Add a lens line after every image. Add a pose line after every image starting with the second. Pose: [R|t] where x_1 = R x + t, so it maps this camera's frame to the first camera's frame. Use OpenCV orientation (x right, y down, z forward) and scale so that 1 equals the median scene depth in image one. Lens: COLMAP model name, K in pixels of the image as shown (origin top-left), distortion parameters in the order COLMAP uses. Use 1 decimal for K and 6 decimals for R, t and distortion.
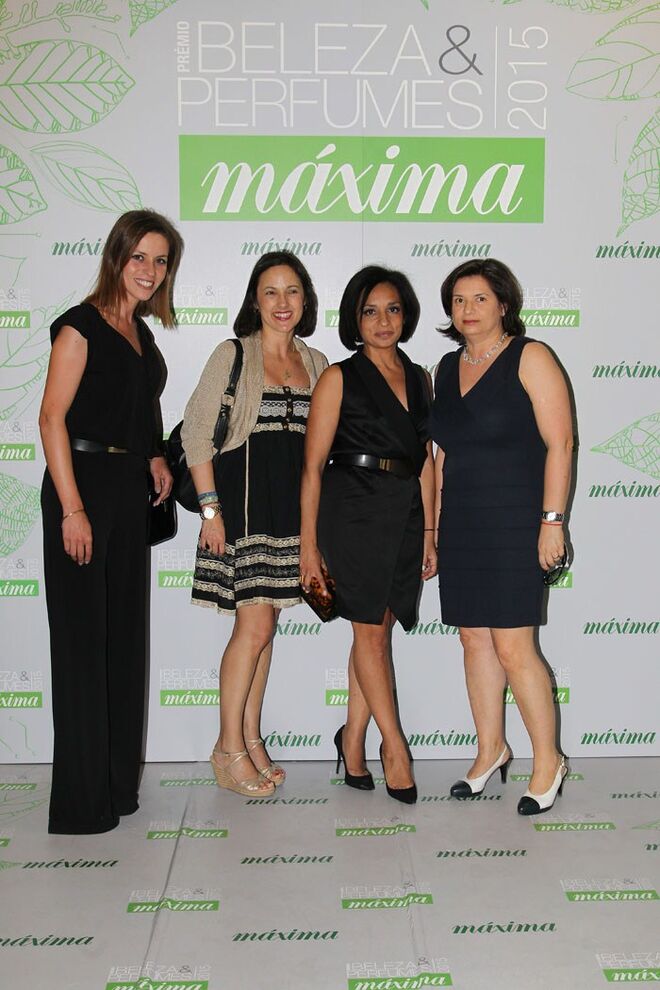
lens RADIAL K [[1497.3, 0, 341.8], [0, 1497.3, 504.7], [0, 0, 1]] dist [0.017977, 0.000000]
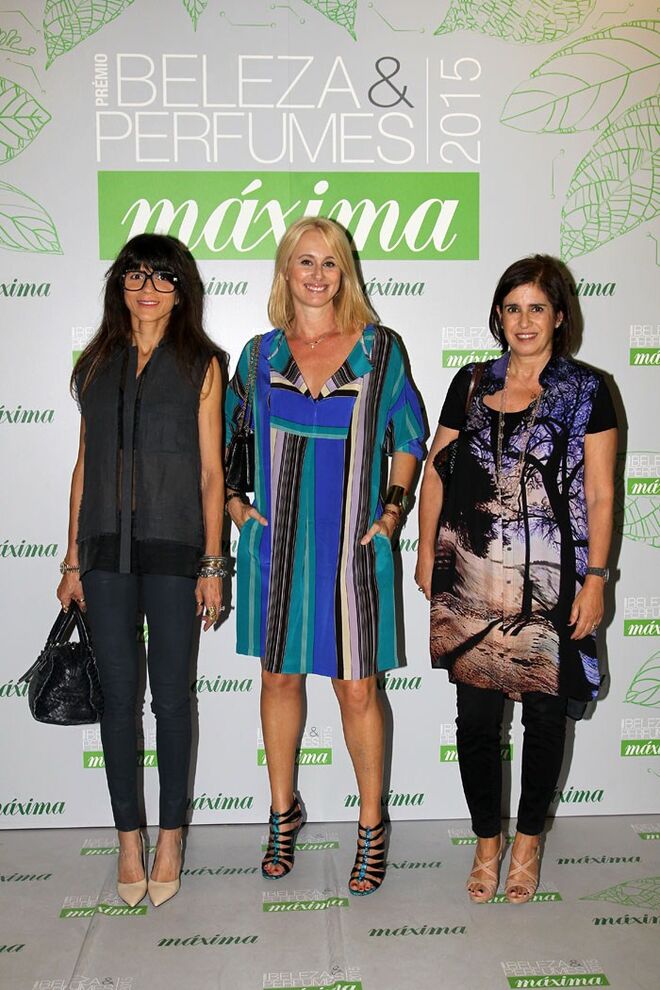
lens RADIAL K [[1356.3, 0, 335.4], [0, 1356.3, 500.2], [0, 0, 1]] dist [-0.000092, 0.000000]
pose [[0.999904, -0.008305, 0.011087, 0.032062], [0.008669, 0.999410, -0.033221, -0.006081], [-0.010805, 0.033314, 0.999387, 0.138773]]
